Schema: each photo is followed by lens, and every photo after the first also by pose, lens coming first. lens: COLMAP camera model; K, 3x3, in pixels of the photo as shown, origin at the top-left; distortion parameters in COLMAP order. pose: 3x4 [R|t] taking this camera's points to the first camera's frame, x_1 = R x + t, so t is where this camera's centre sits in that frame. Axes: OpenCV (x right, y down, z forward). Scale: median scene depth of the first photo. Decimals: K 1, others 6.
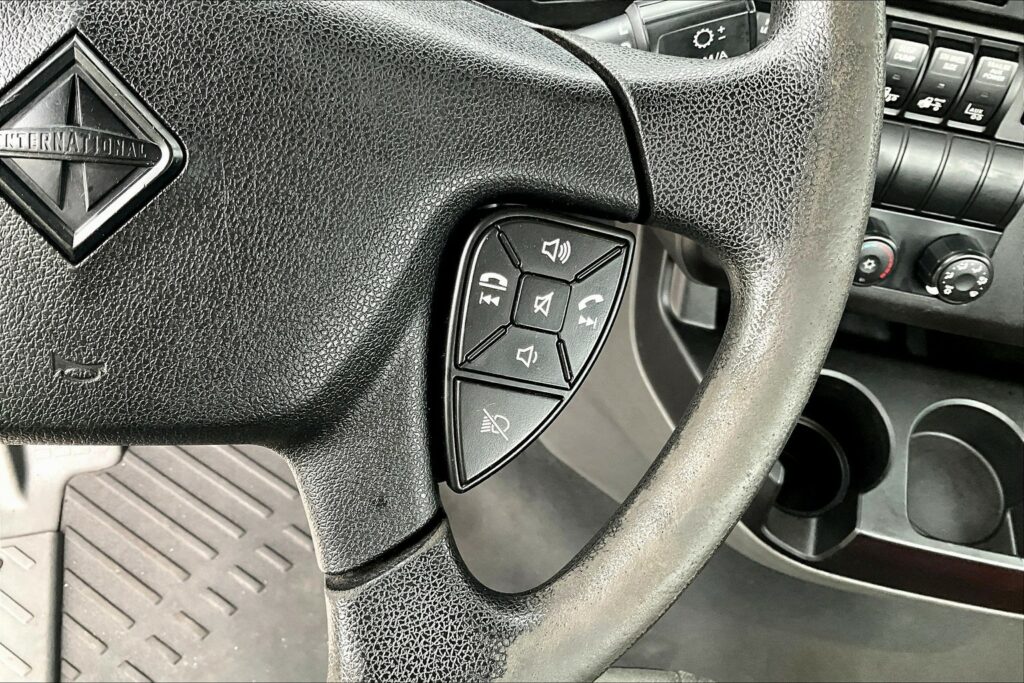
lens RADIAL K [[844.9, 0, 511.1], [0, 844.9, 344.9], [0, 0, 1]] dist [0.056629, -0.114261]
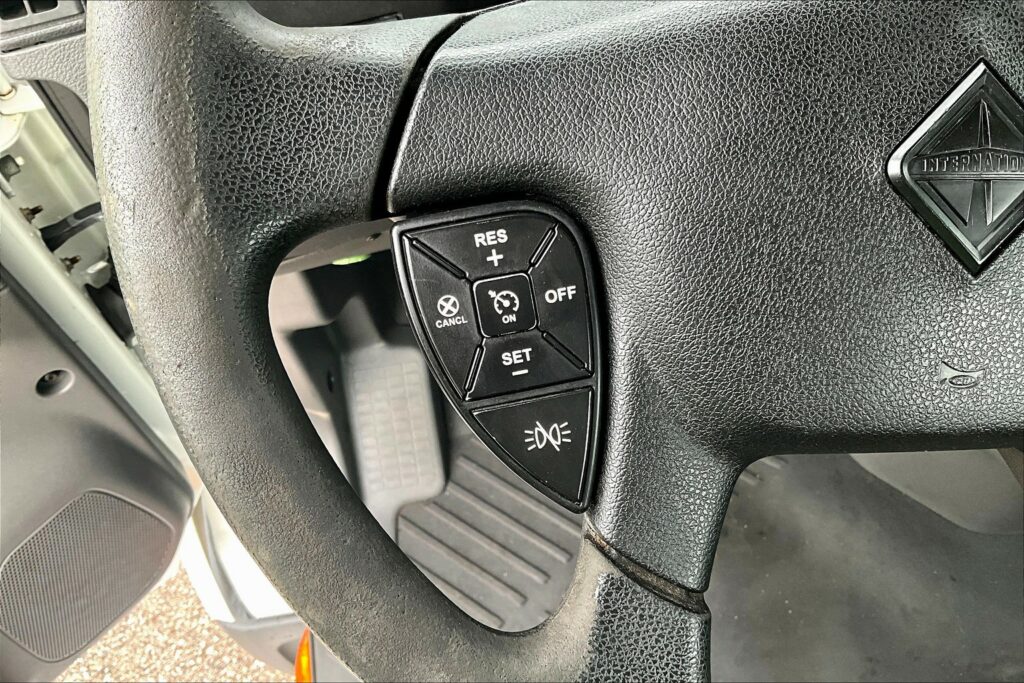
lens RADIAL K [[844.9, 0, 507.1], [0, 844.9, 336.8], [0, 0, 1]] dist [0.056629, -0.114261]
pose [[0.986778, -0.057549, -0.151515, -0.304606], [0.050470, 0.997465, -0.050164, 0.003846], [0.154018, 0.041854, 0.987181, -0.049057]]
